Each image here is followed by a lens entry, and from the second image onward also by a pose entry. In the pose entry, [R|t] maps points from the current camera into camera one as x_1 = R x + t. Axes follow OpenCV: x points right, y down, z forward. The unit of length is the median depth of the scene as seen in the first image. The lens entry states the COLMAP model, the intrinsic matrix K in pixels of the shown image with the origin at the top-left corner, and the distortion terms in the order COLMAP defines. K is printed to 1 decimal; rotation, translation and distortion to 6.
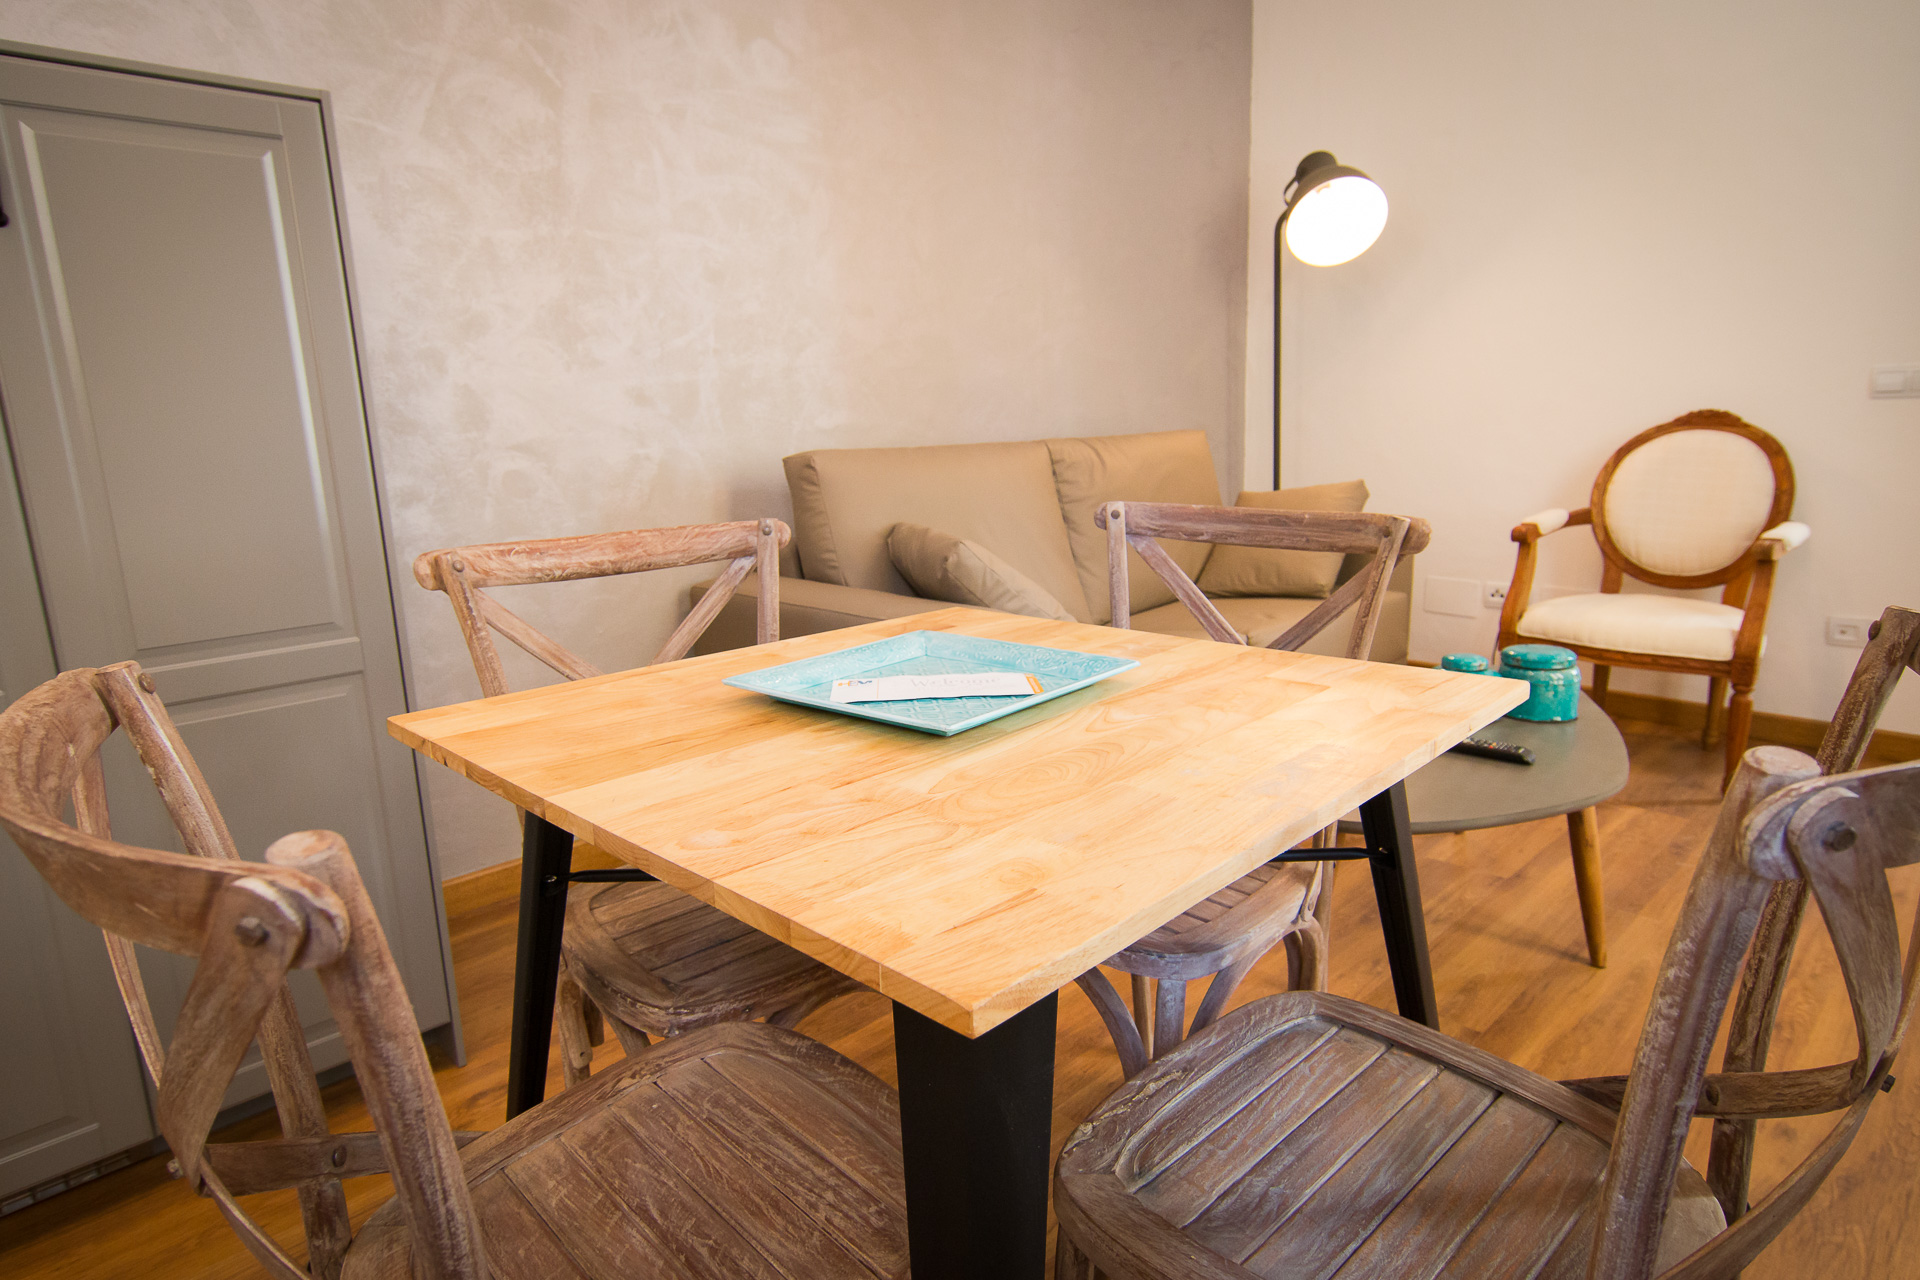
lens RADIAL K [[1098.2, 0, 963.9], [0, 1098.2, 635.5], [0, 0, 1]] dist [0.003424, 0.001158]
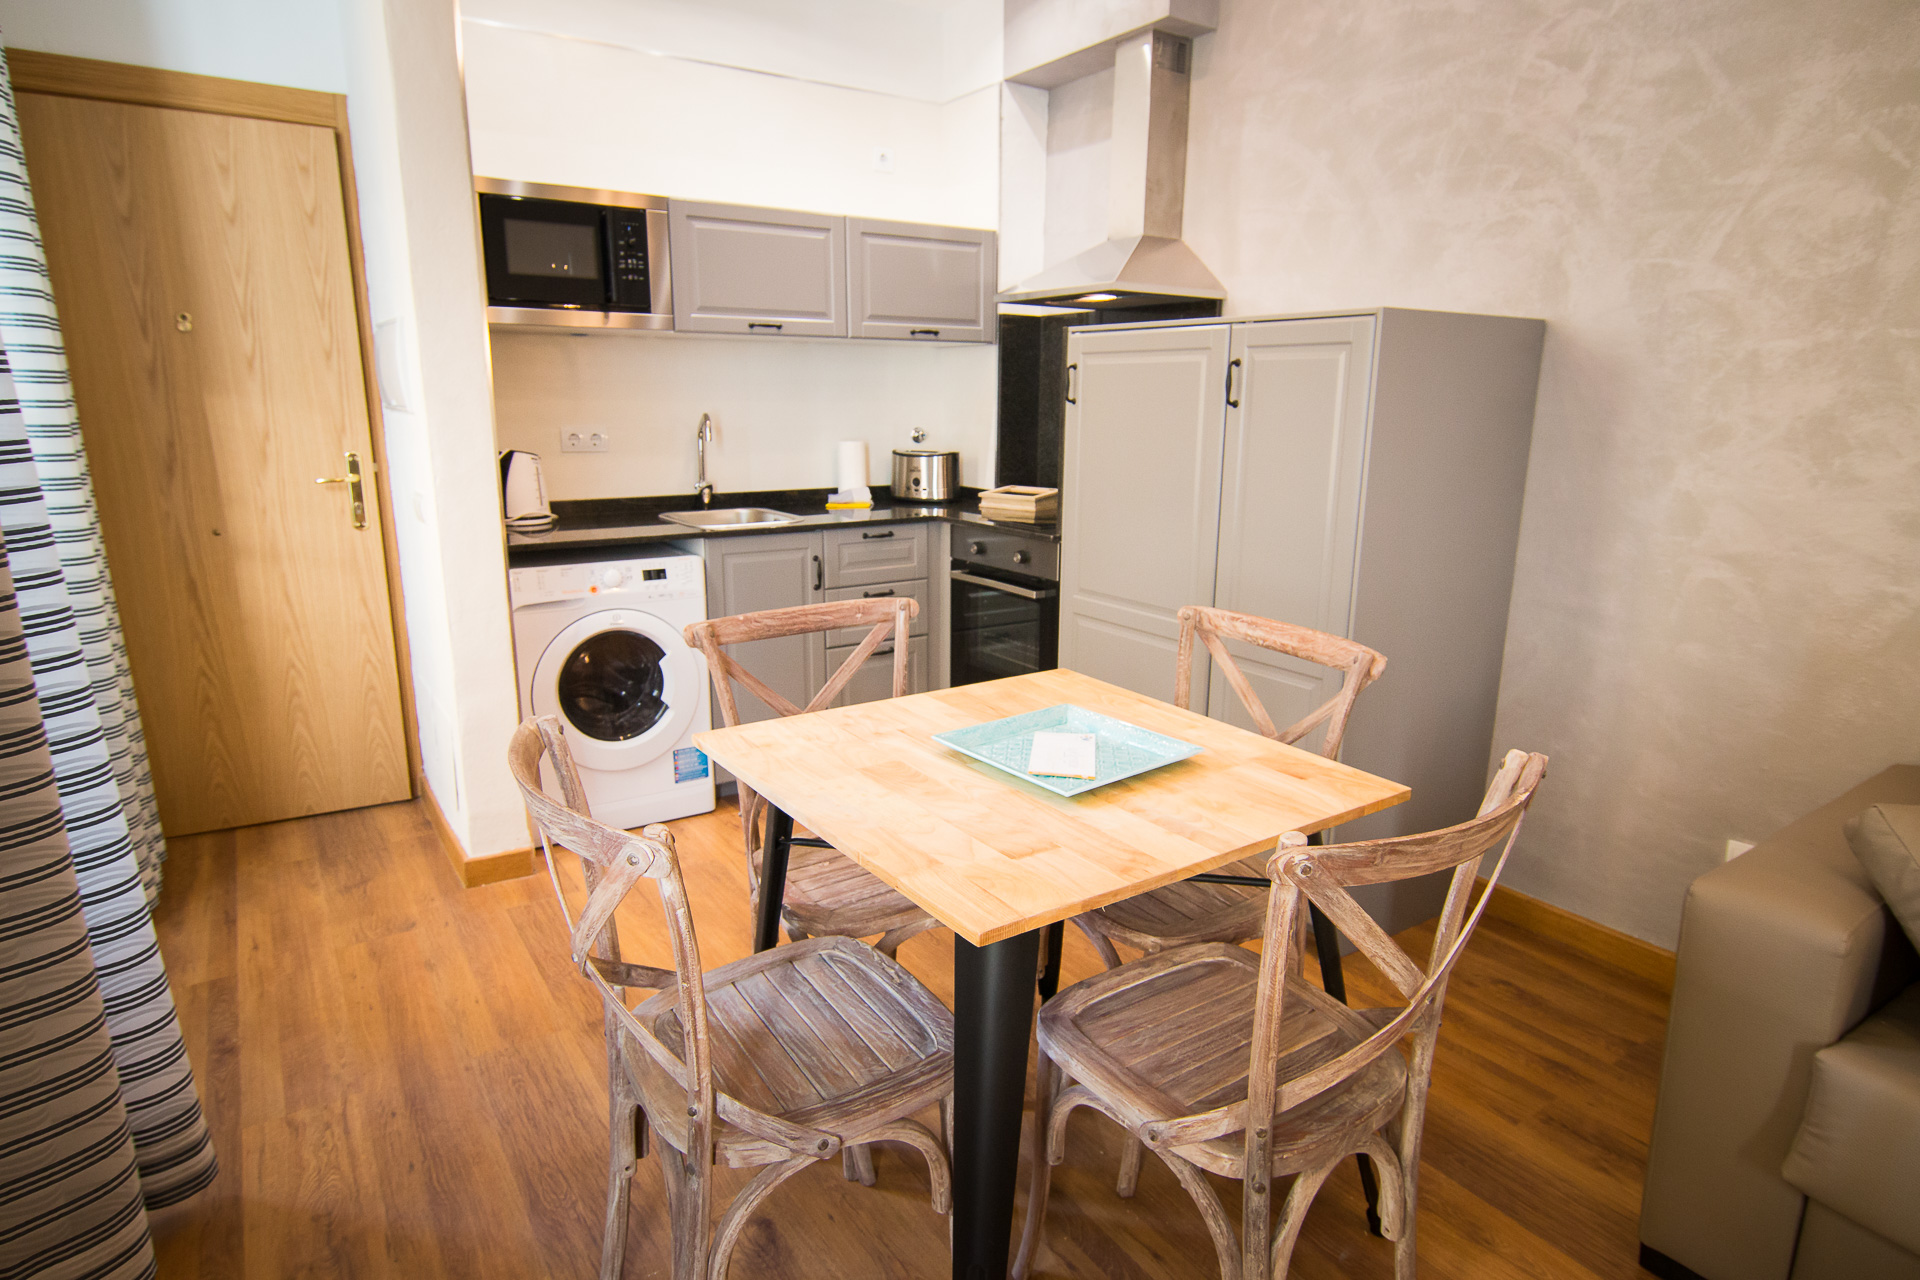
lens RADIAL K [[1063.9, 0, 965.9], [0, 1063.9, 634.0], [0, 0, 1]] dist [0.004833, 0.000258]
pose [[-0.179405, 0.244706, -0.952855, 0.647055], [-0.205758, 0.937815, 0.279584, -0.233612], [0.962017, 0.246216, -0.117899, 0.469397]]
